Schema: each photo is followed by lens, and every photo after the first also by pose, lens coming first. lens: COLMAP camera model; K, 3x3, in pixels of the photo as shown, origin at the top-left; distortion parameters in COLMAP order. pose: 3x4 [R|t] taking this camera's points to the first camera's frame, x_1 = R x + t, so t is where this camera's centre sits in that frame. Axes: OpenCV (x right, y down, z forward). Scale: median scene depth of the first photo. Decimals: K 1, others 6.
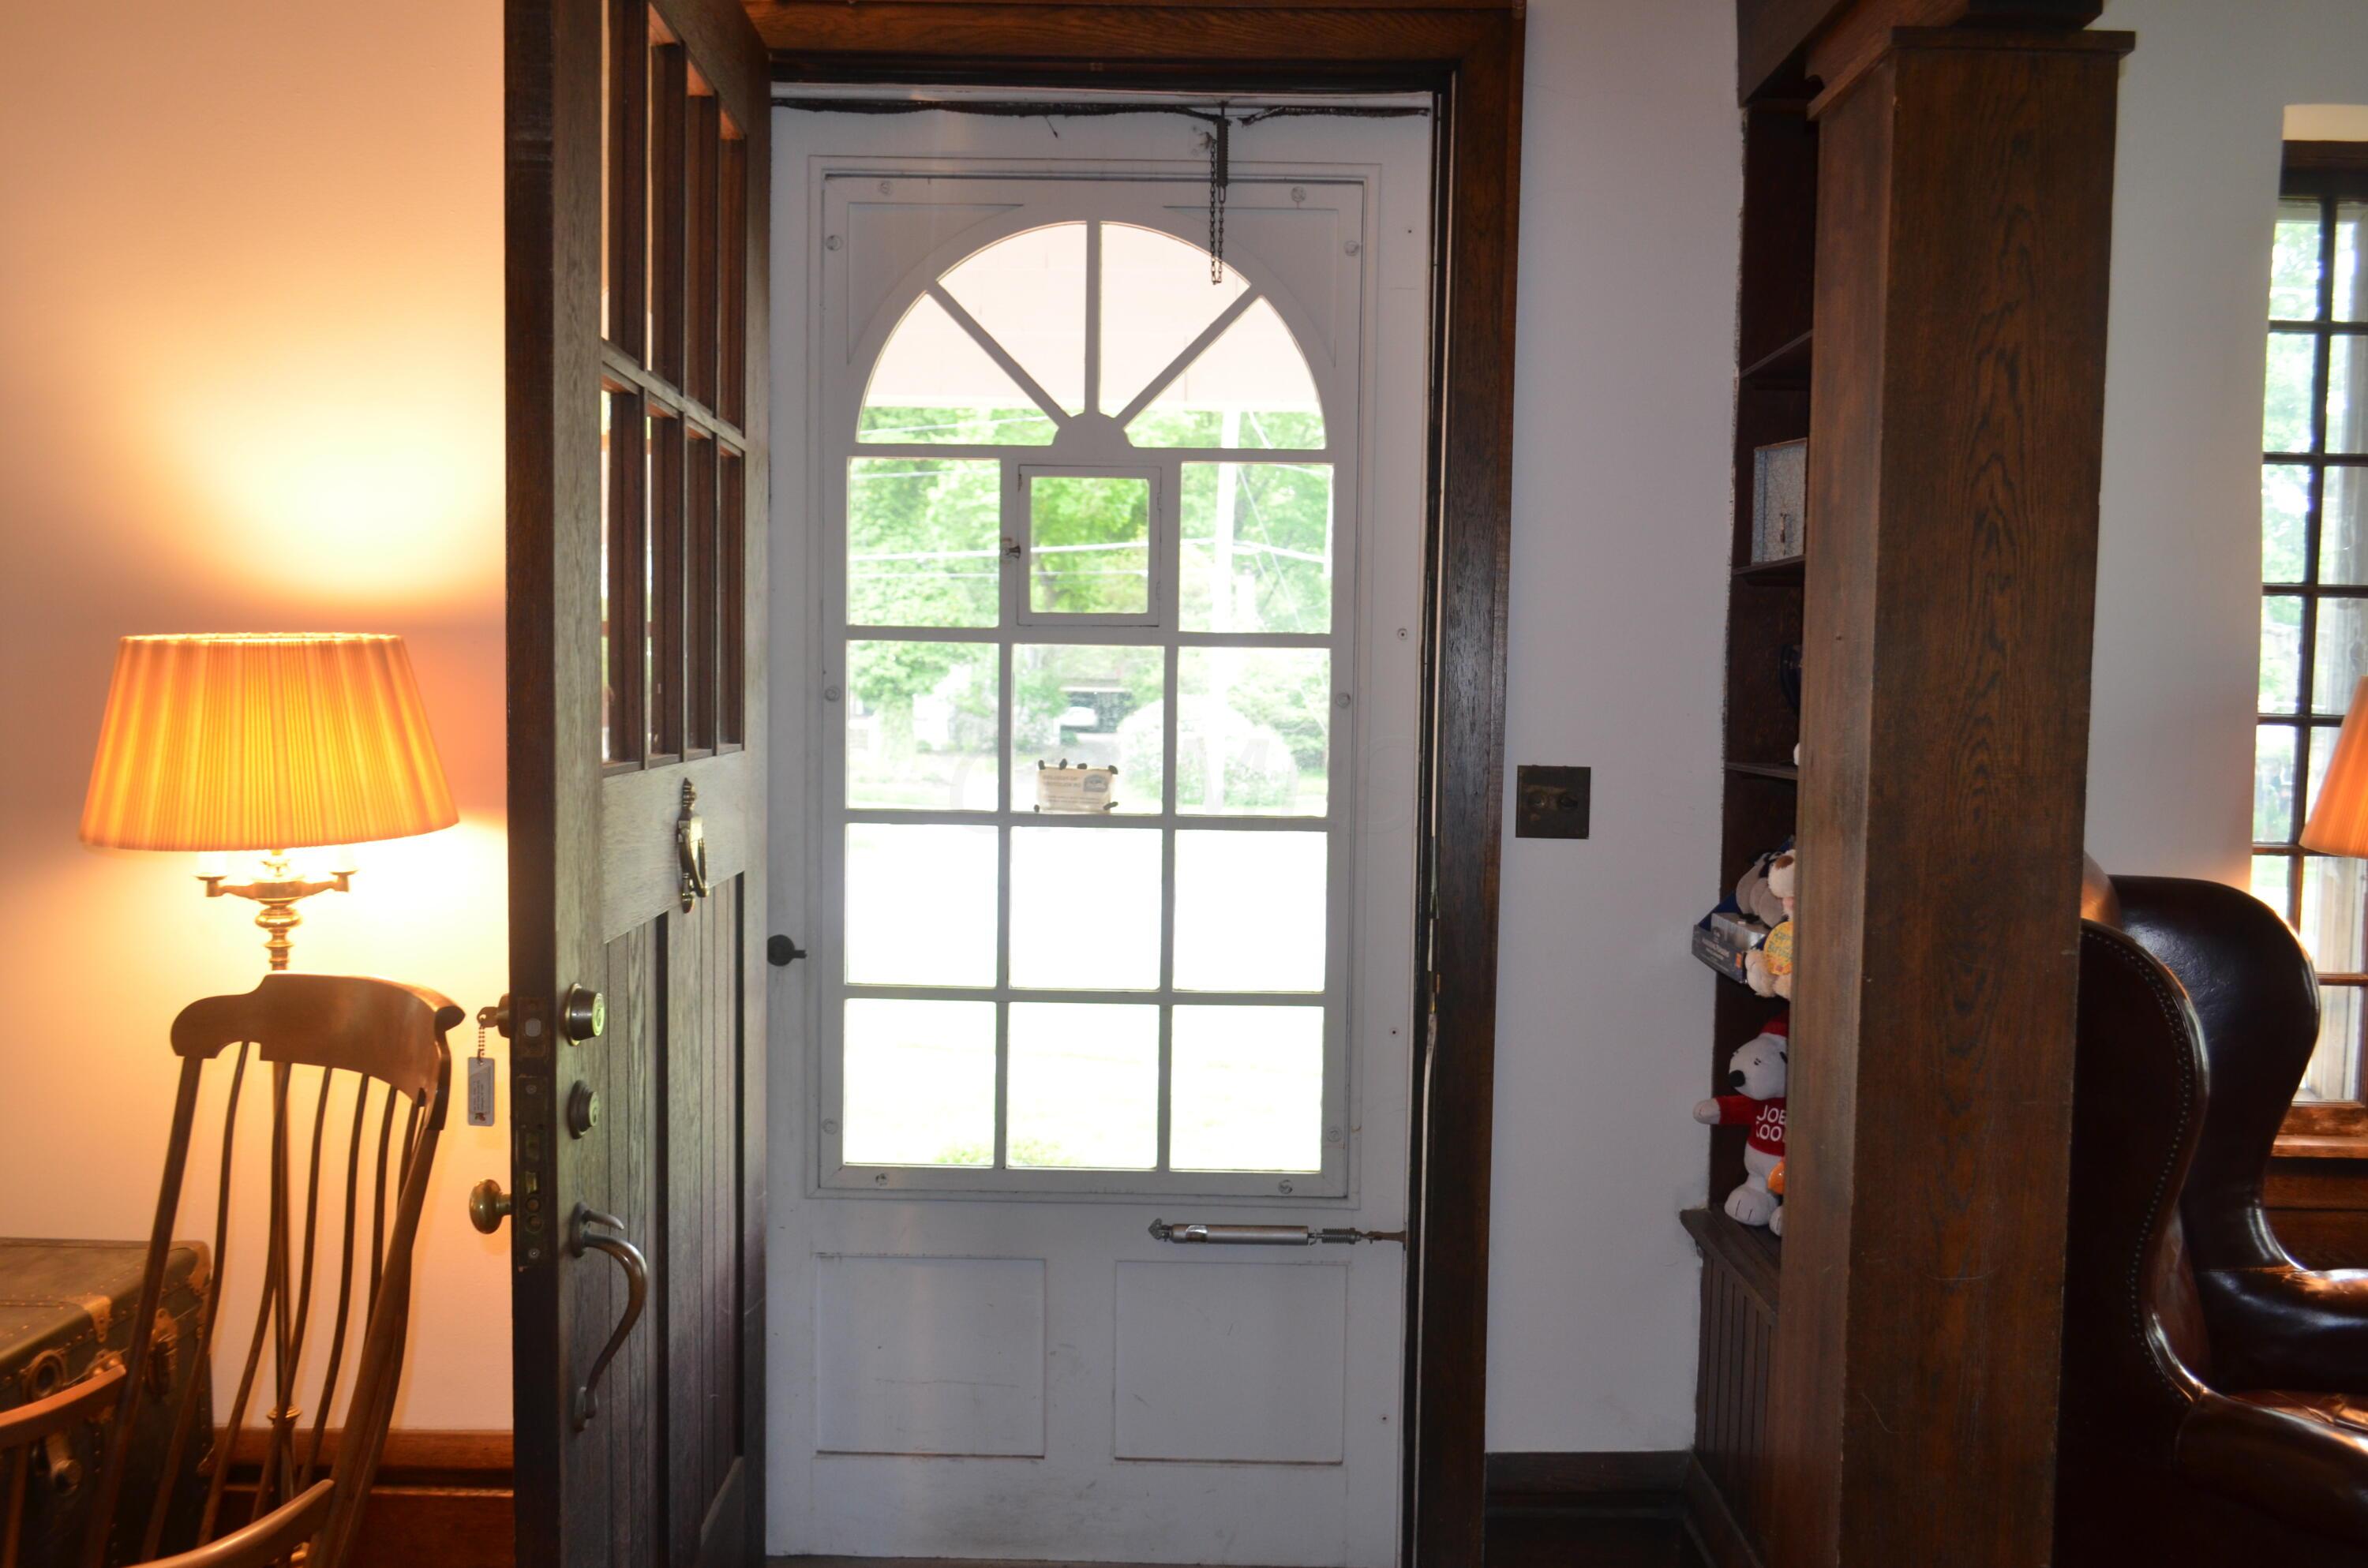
lens RADIAL K [[1837.6, 0, 1196.4], [0, 1837.6, 794.3], [0, 0, 1]] dist [-0.025899, 0.030690]
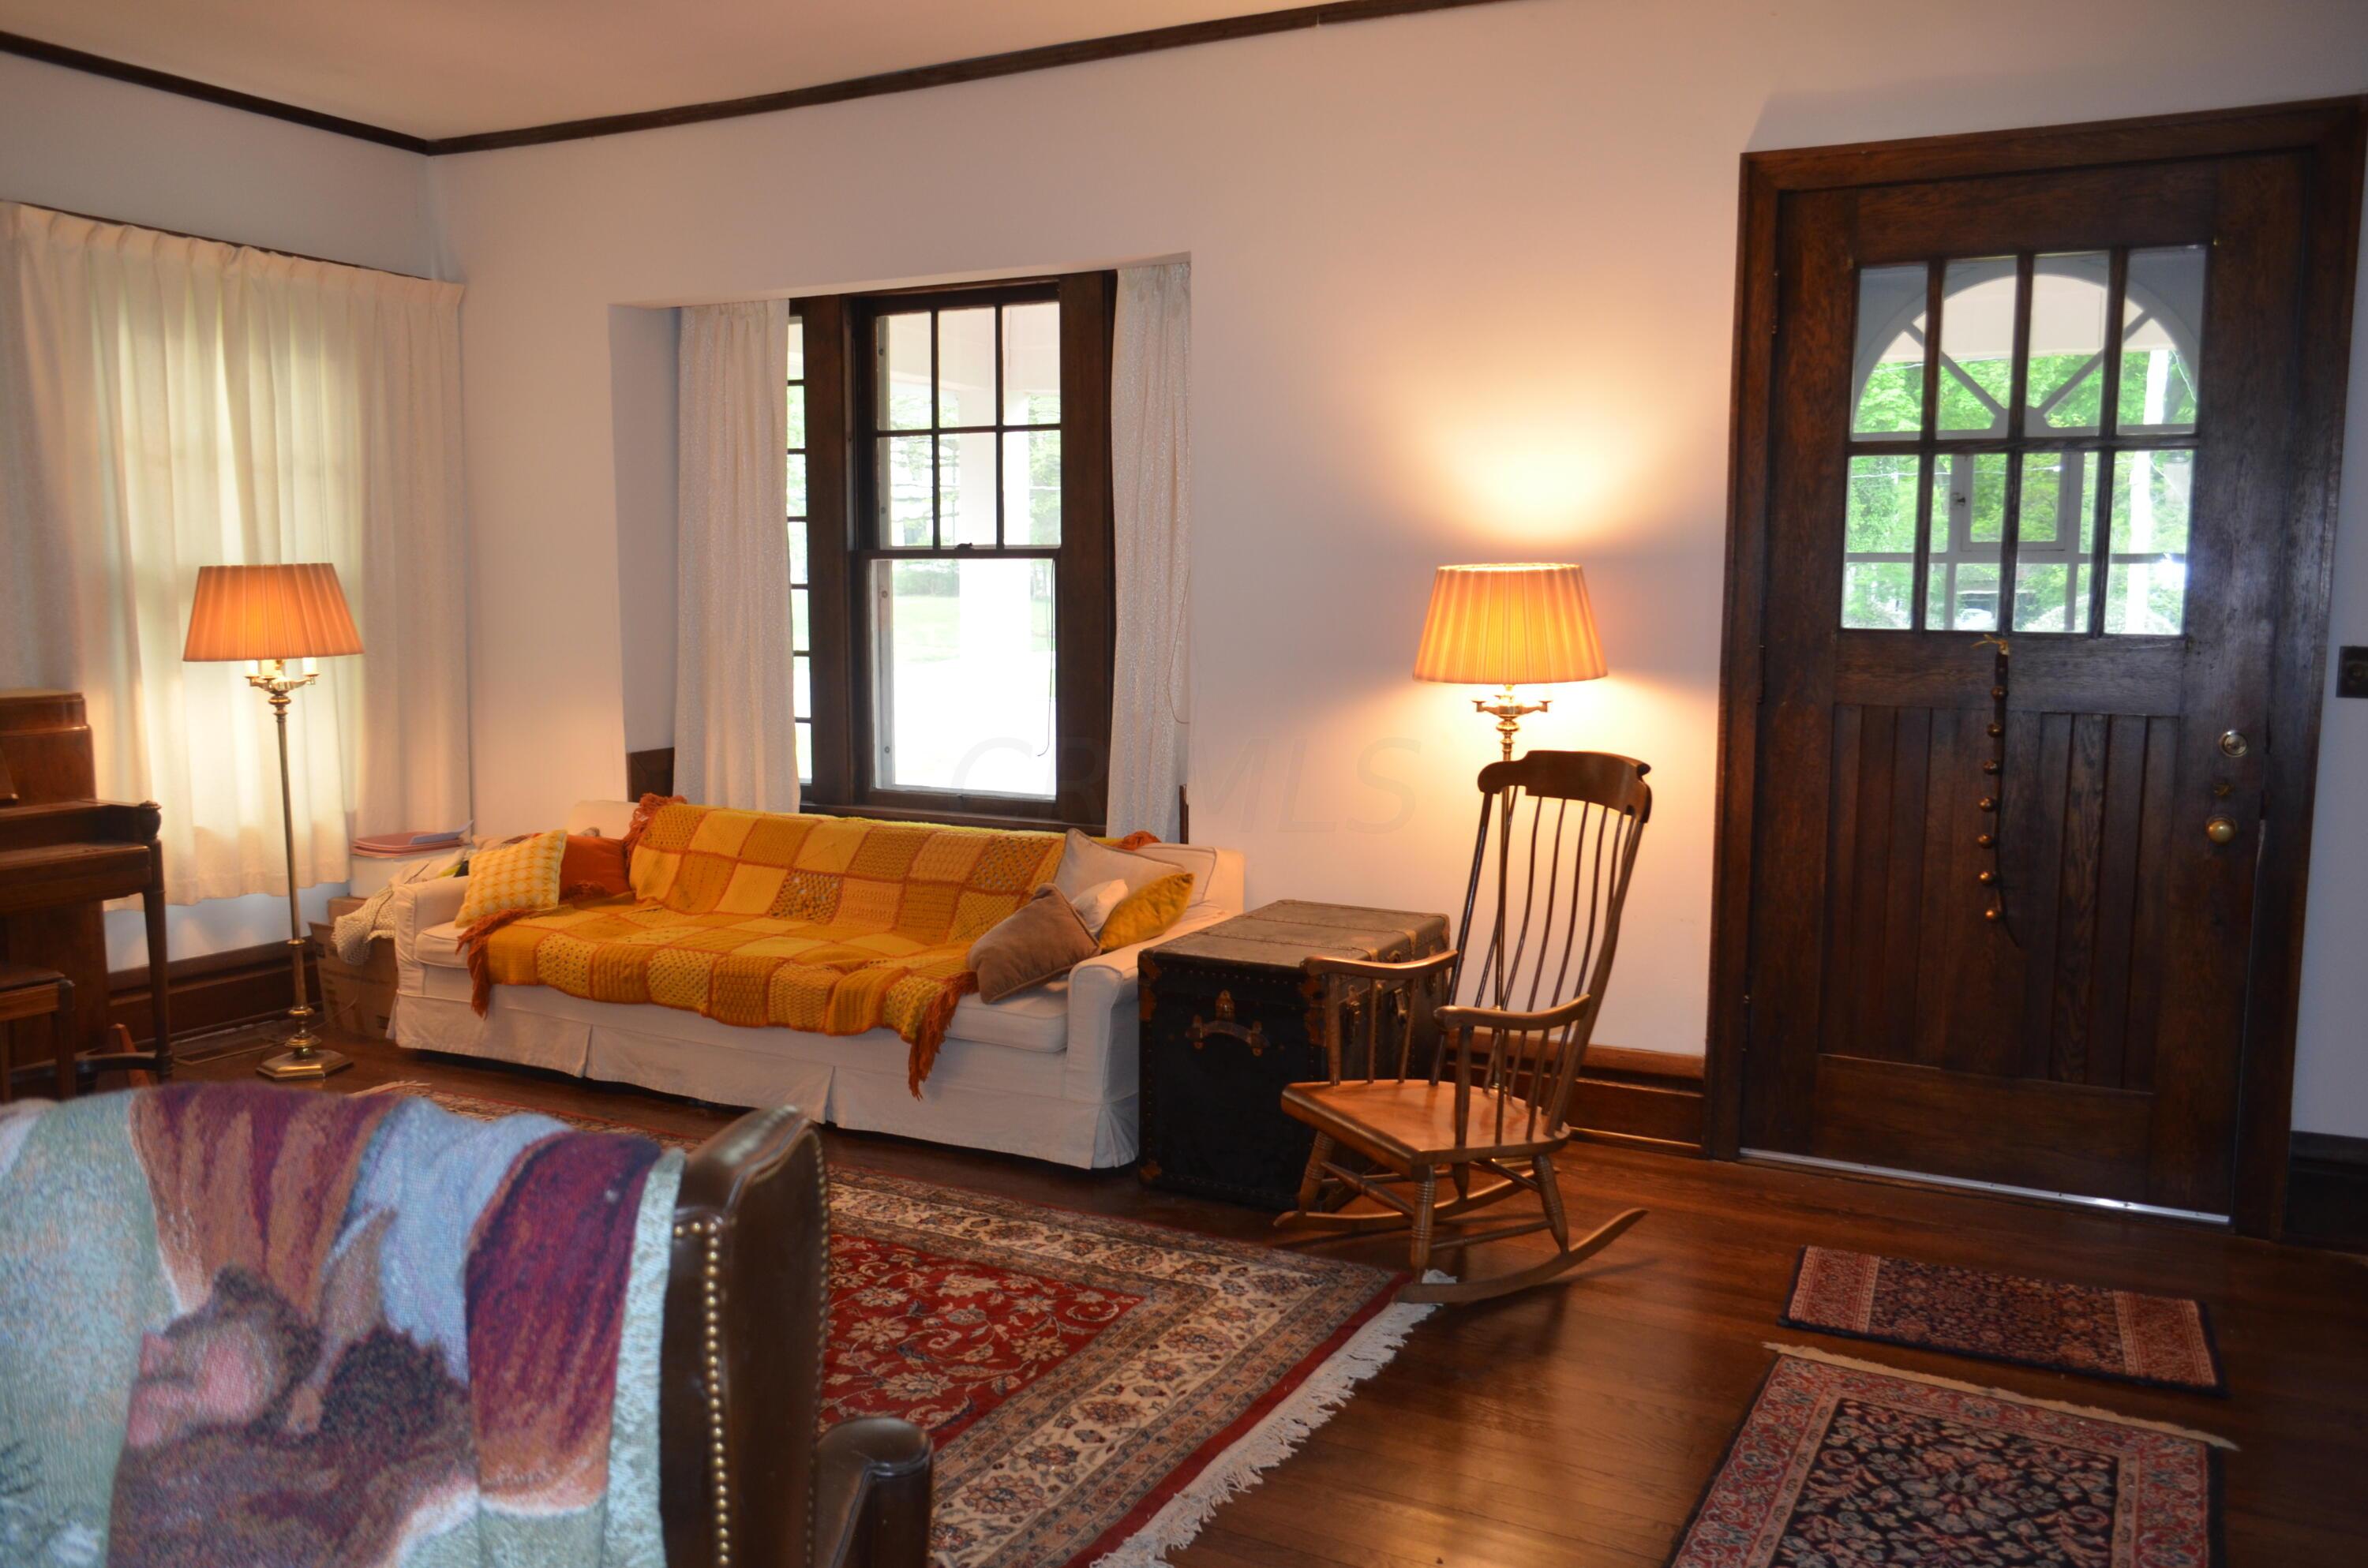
lens RADIAL K [[1837.6, 0, 1196.4], [0, 1837.6, 794.3], [0, 0, 1]] dist [-0.025899, 0.030690]
pose [[0.894631, 0.040984, -0.444921, 0.021816], [-0.018002, 0.998282, 0.055760, 0.042870], [0.446442, -0.041875, 0.893832, -0.780647]]
